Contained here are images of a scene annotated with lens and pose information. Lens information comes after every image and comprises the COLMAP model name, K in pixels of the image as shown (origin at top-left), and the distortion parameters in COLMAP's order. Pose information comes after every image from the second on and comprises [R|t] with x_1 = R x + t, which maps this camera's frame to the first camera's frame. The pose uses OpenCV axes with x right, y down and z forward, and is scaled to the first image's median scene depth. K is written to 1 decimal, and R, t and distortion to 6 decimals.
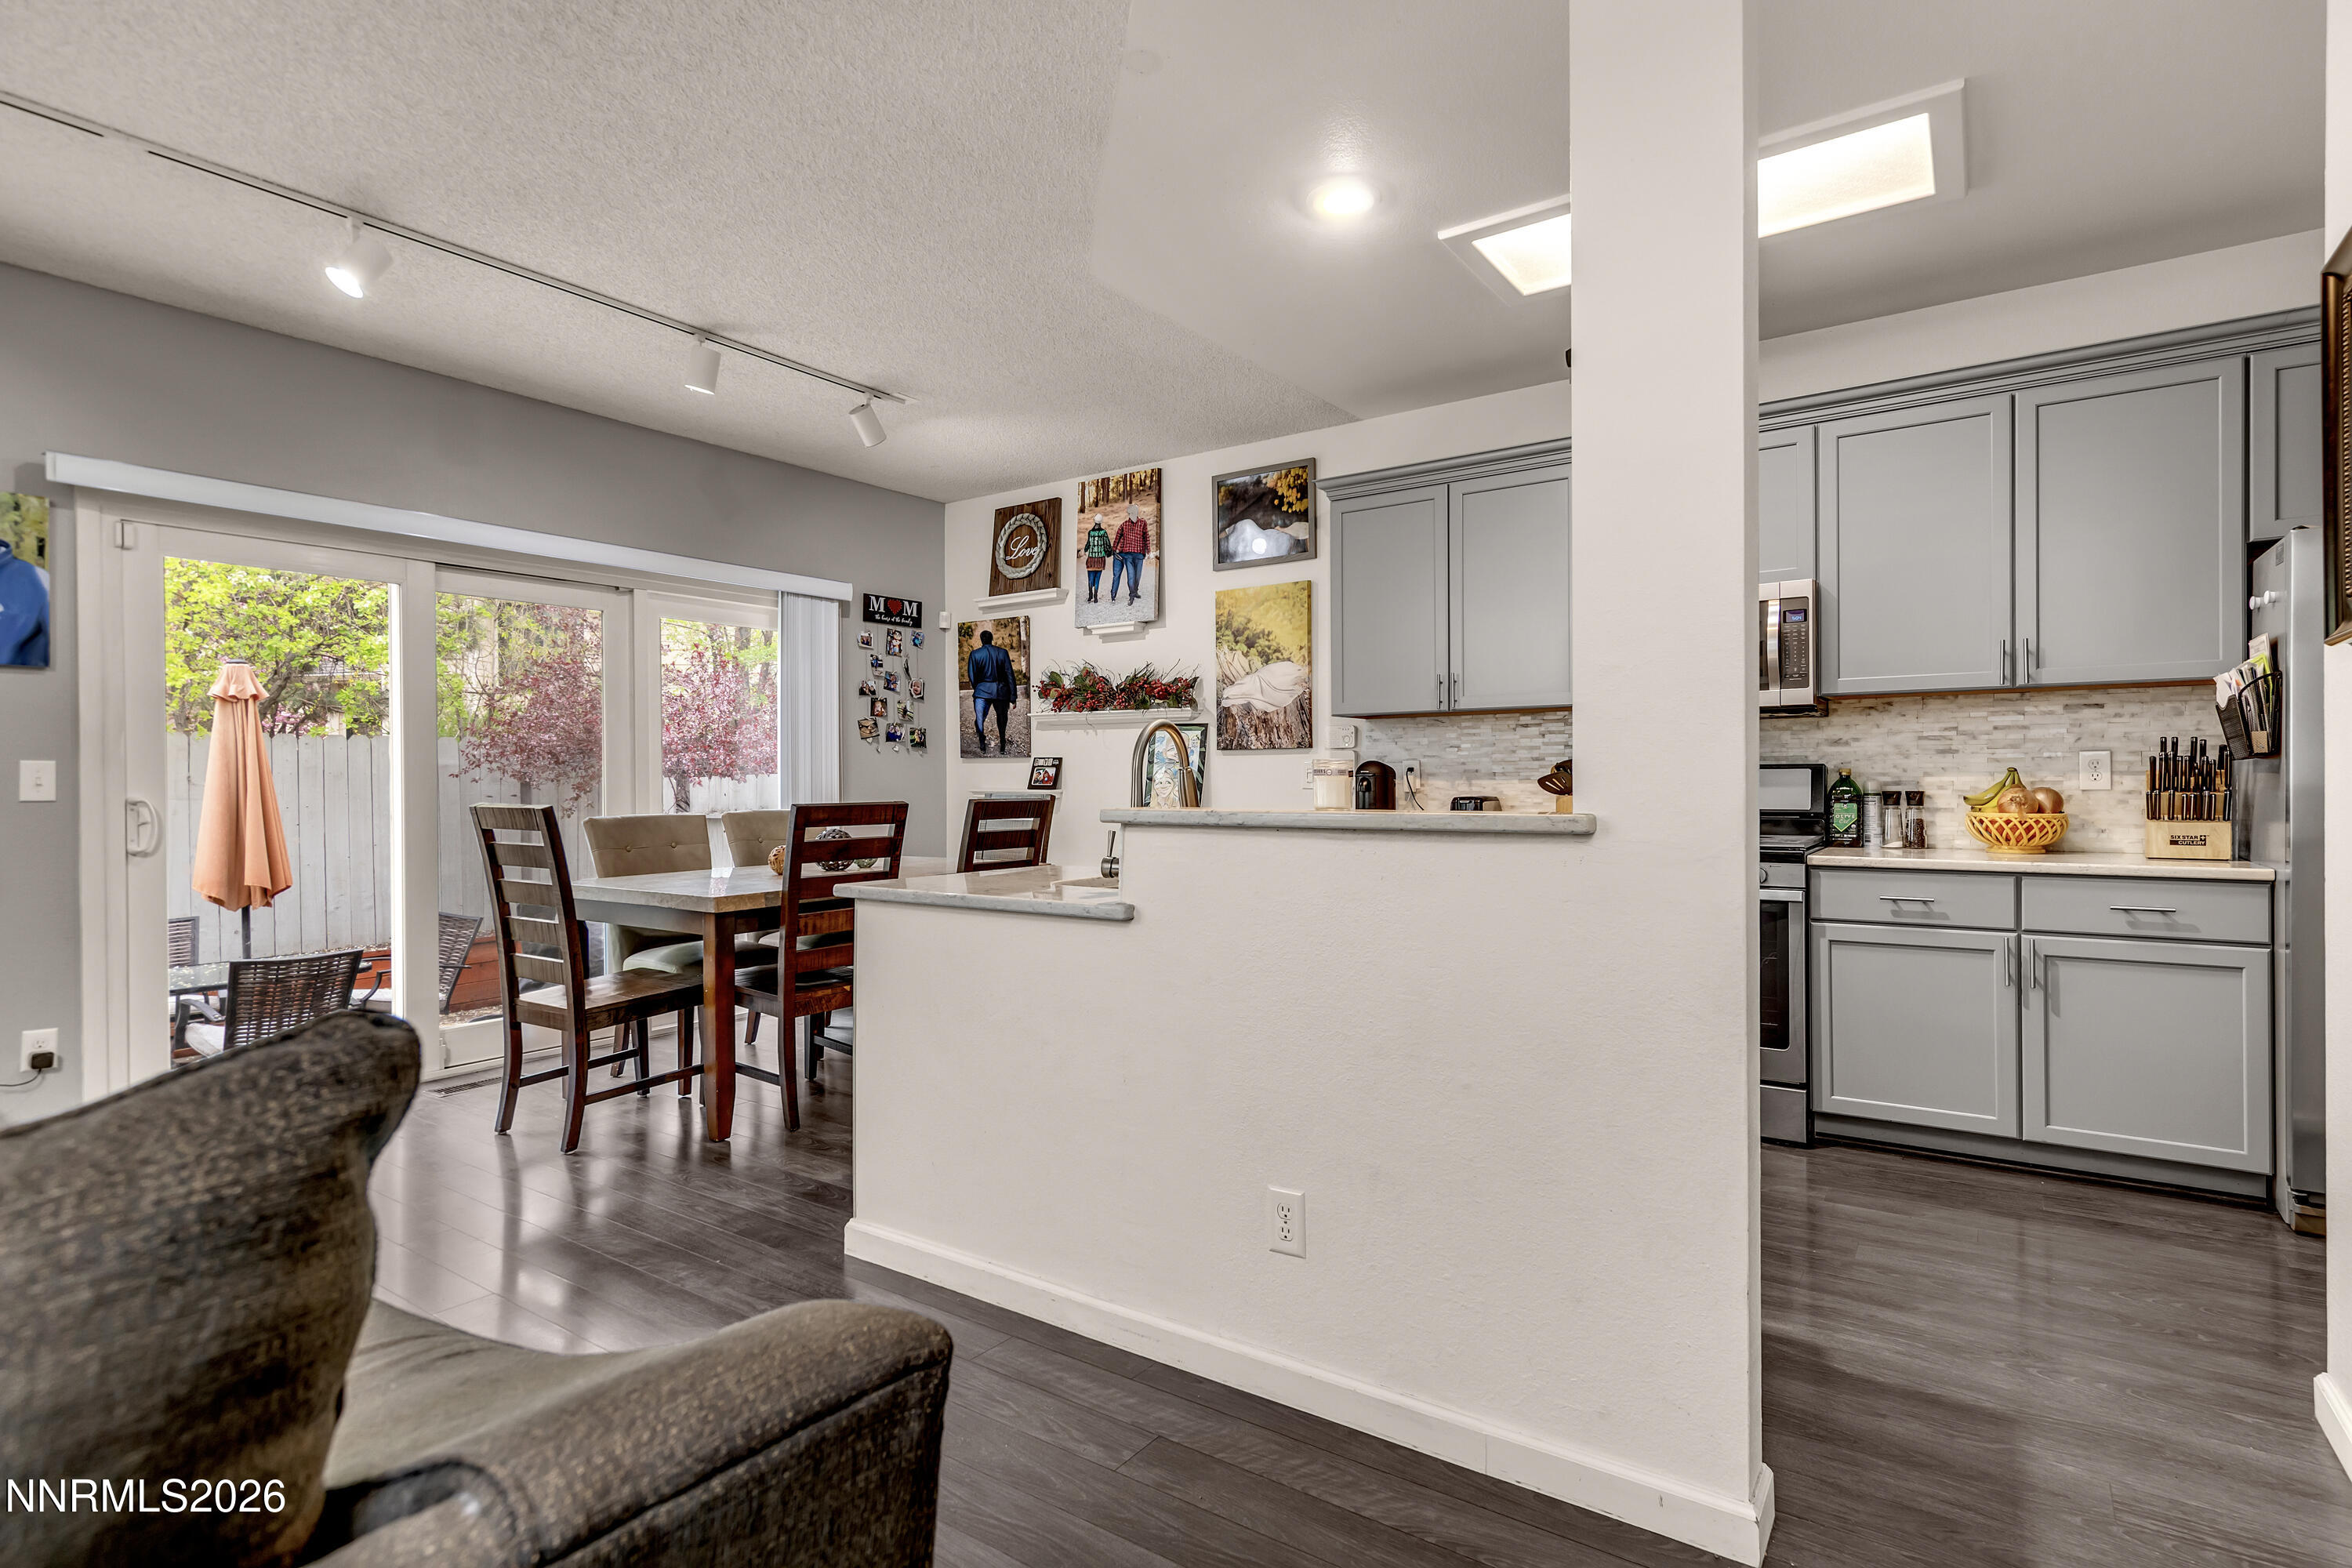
lens RADIAL K [[1149.7, 0, 1221.5], [0, 1149.7, 779.6], [0, 0, 1]] dist [0.001515, 0.000423]
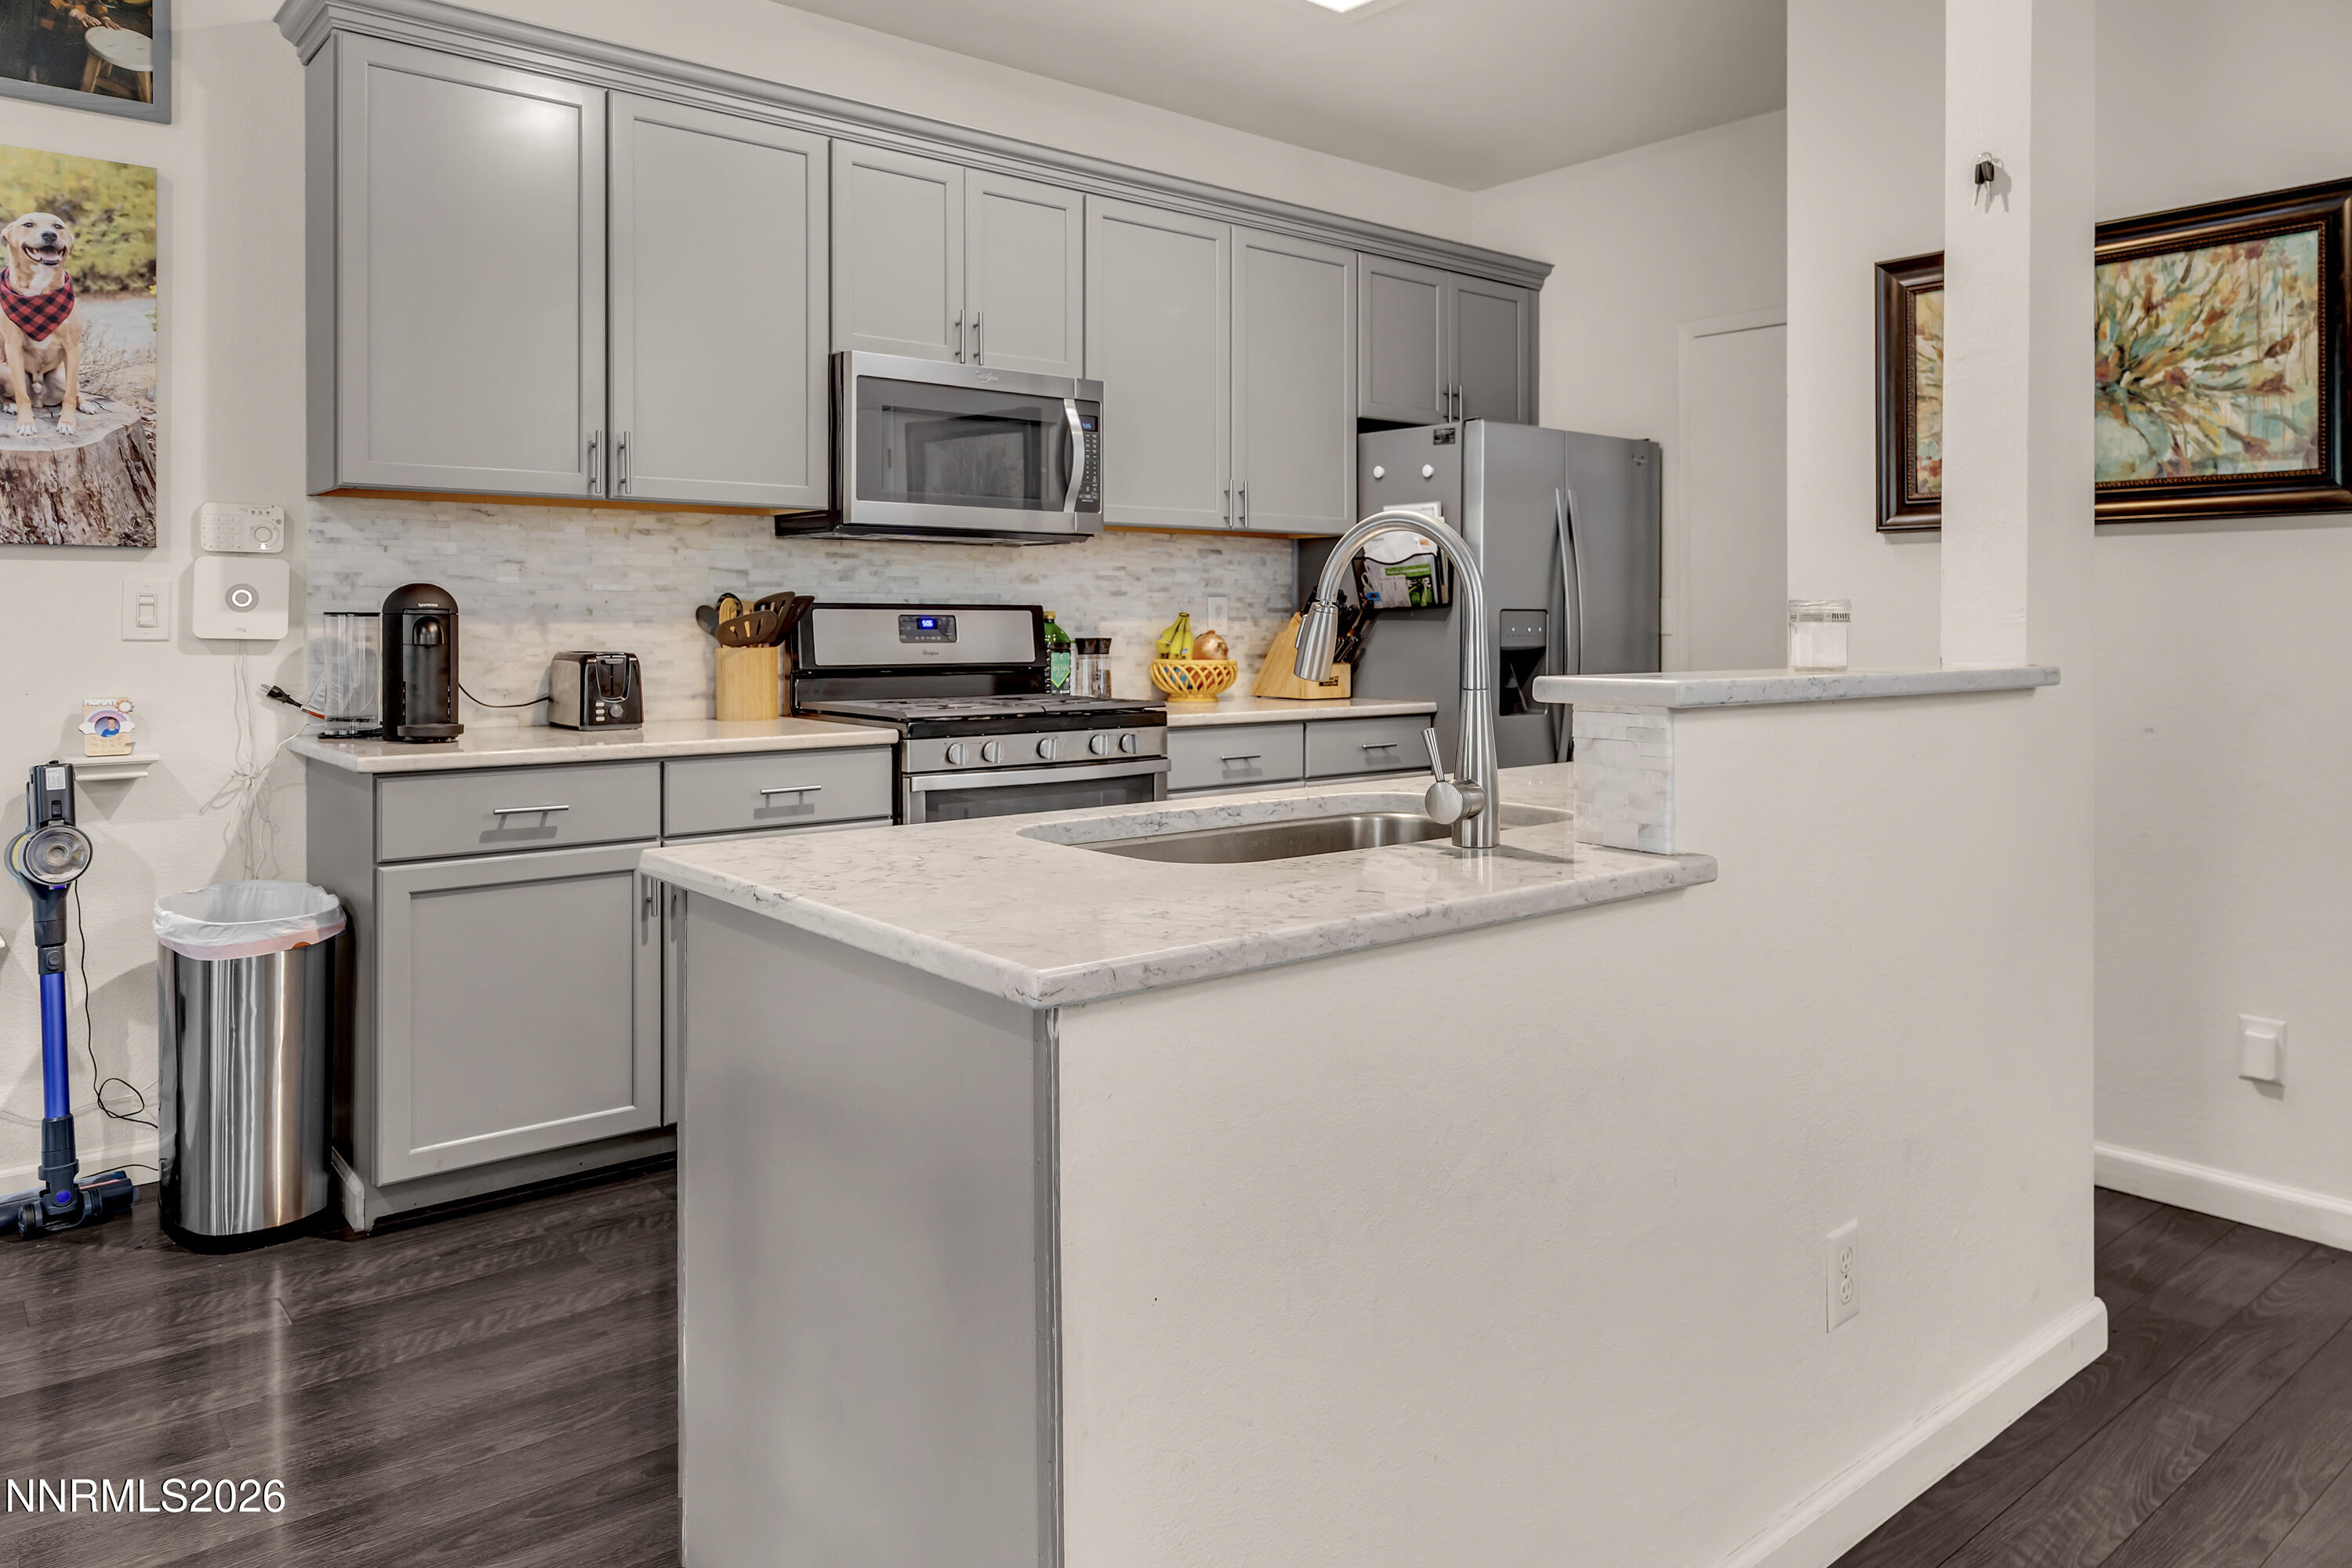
lens RADIAL K [[1551.2, 0, 1178.3], [0, 1551.2, 752.2], [0, 0, 1]] dist [0.001317, -0.000587]
pose [[0.286747, -0.075715, 0.955010, -0.489408], [-0.004058, 0.996767, 0.080244, 0.001372], [-0.957998, -0.026885, 0.285512, 0.570935]]
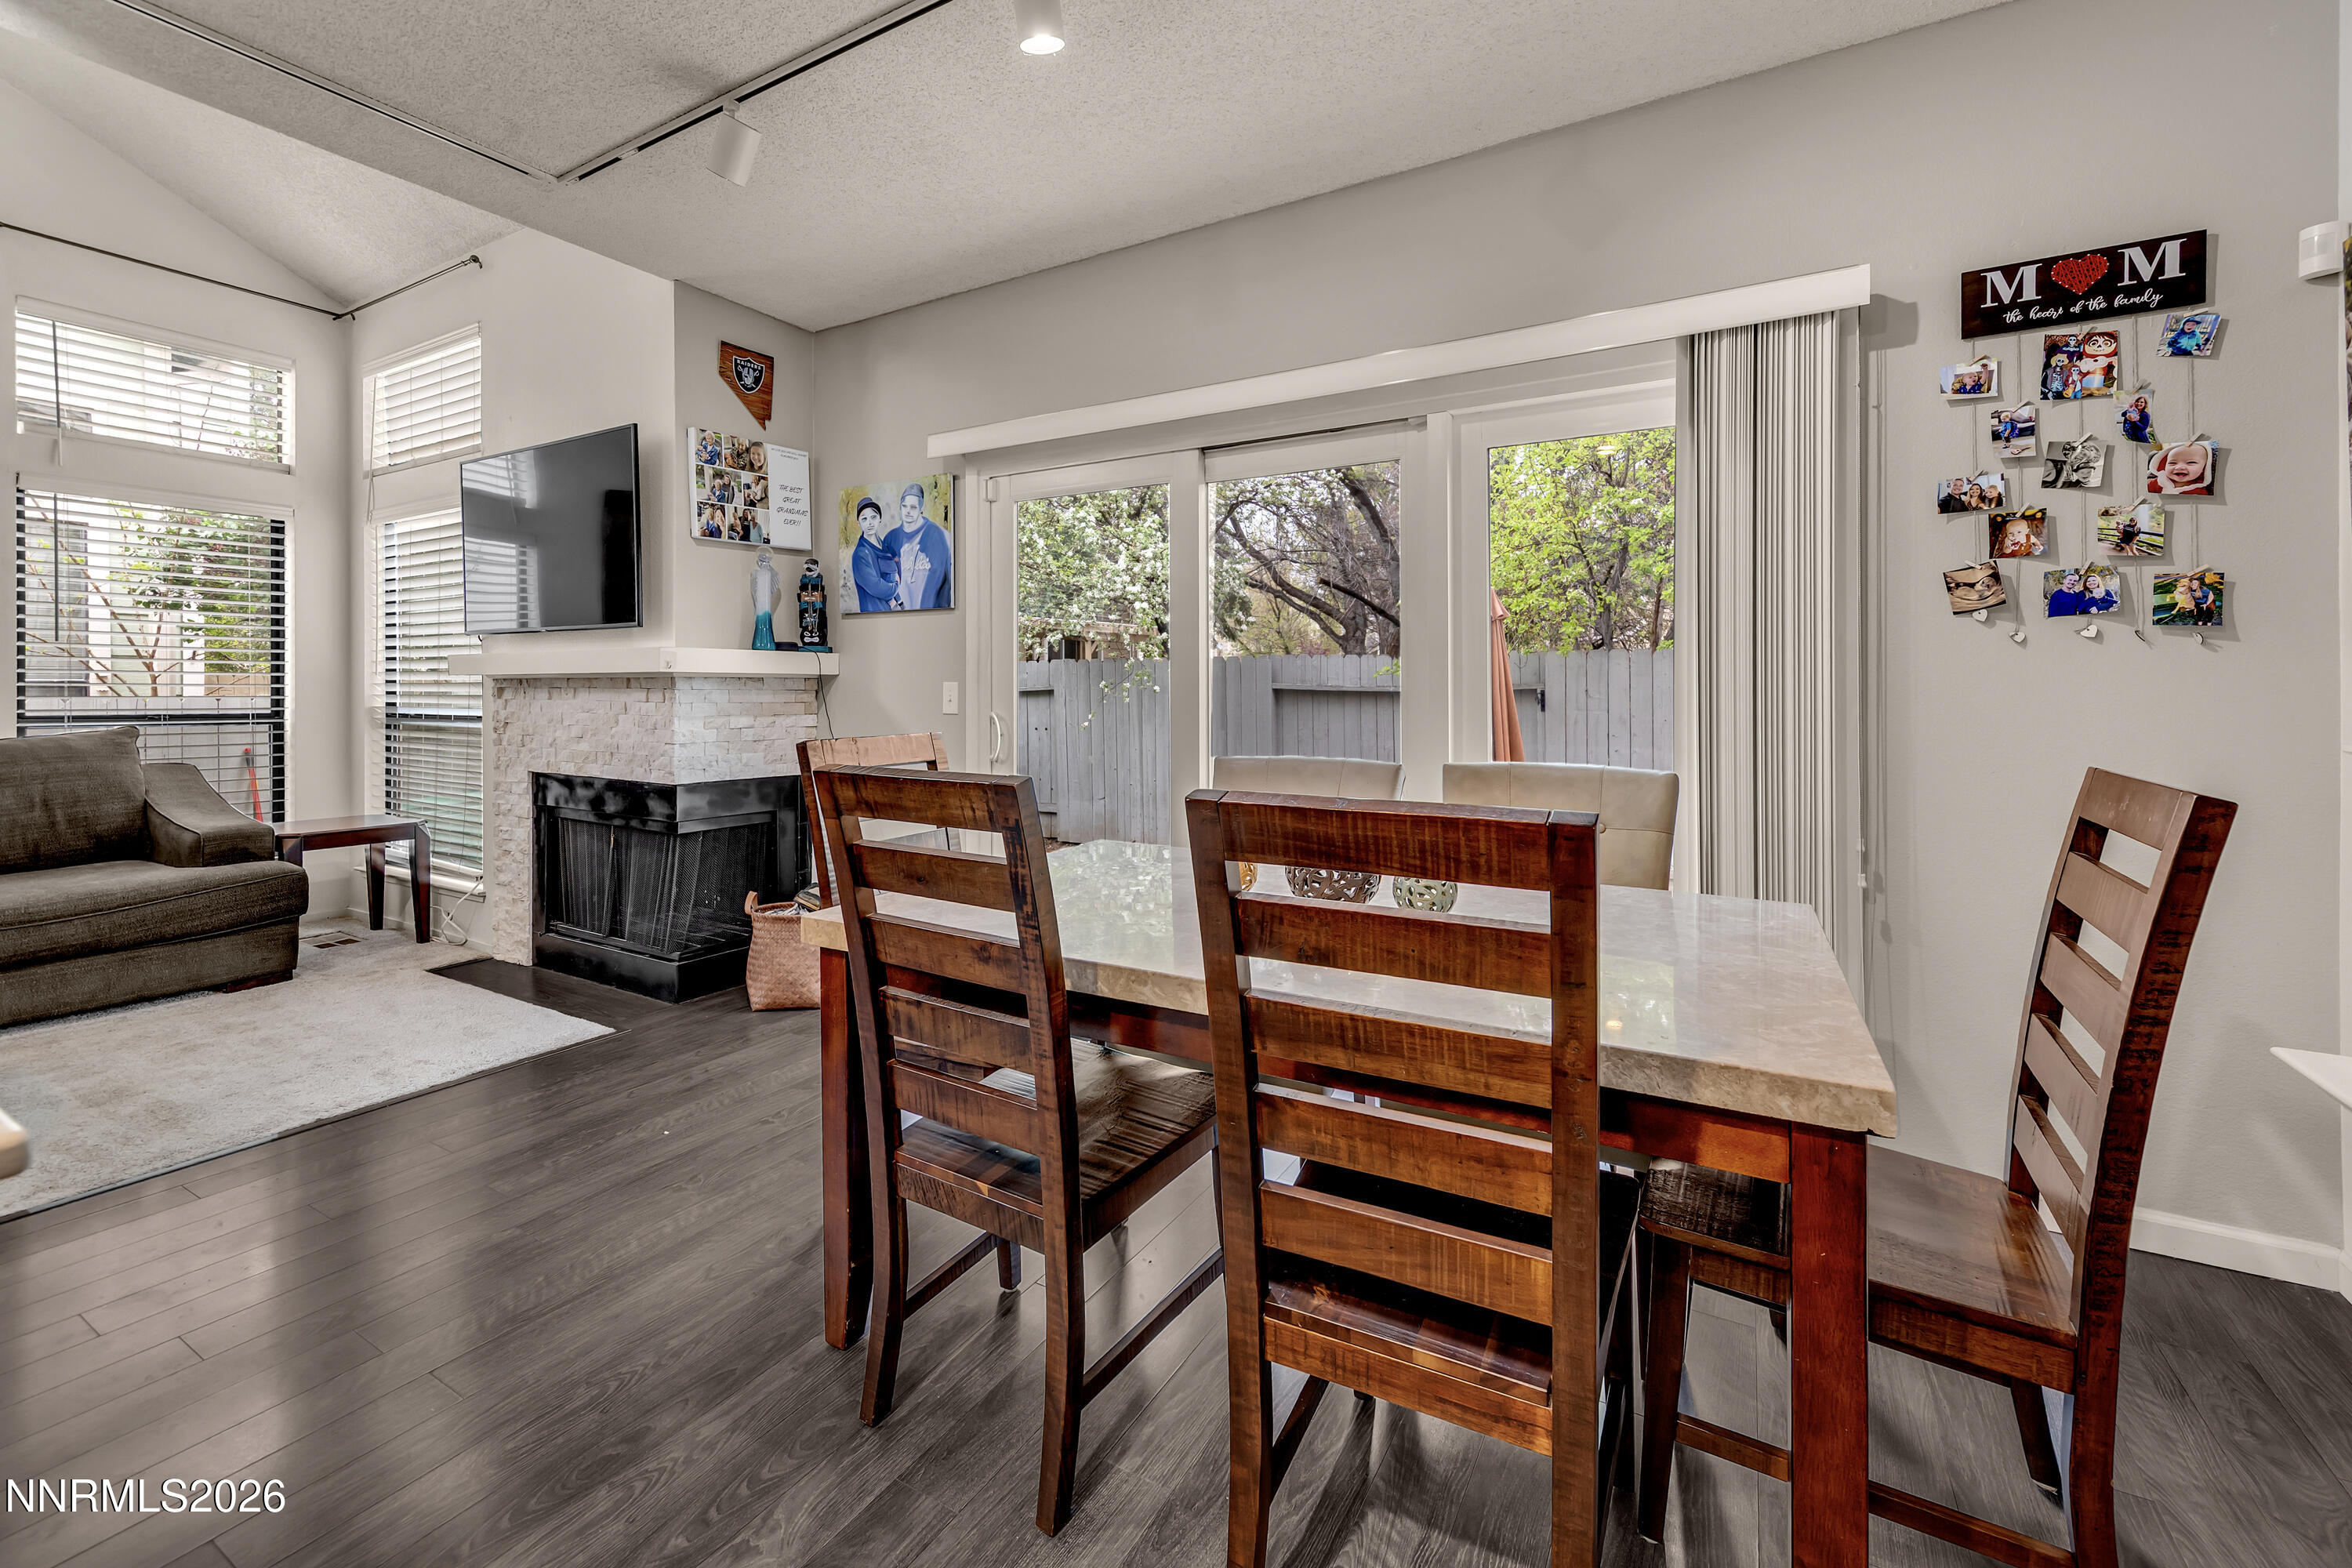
lens RADIAL K [[959.6, 0, 1172.2], [0, 959.6, 698.2], [0, 0, 1]] dist [0.001036, 0.000302]
pose [[0.062983, 0.015616, -0.997892, 0.045269], [-0.001560, 0.999878, 0.015549, -0.012986], [0.998013, 0.000577, 0.063000, 1.009482]]
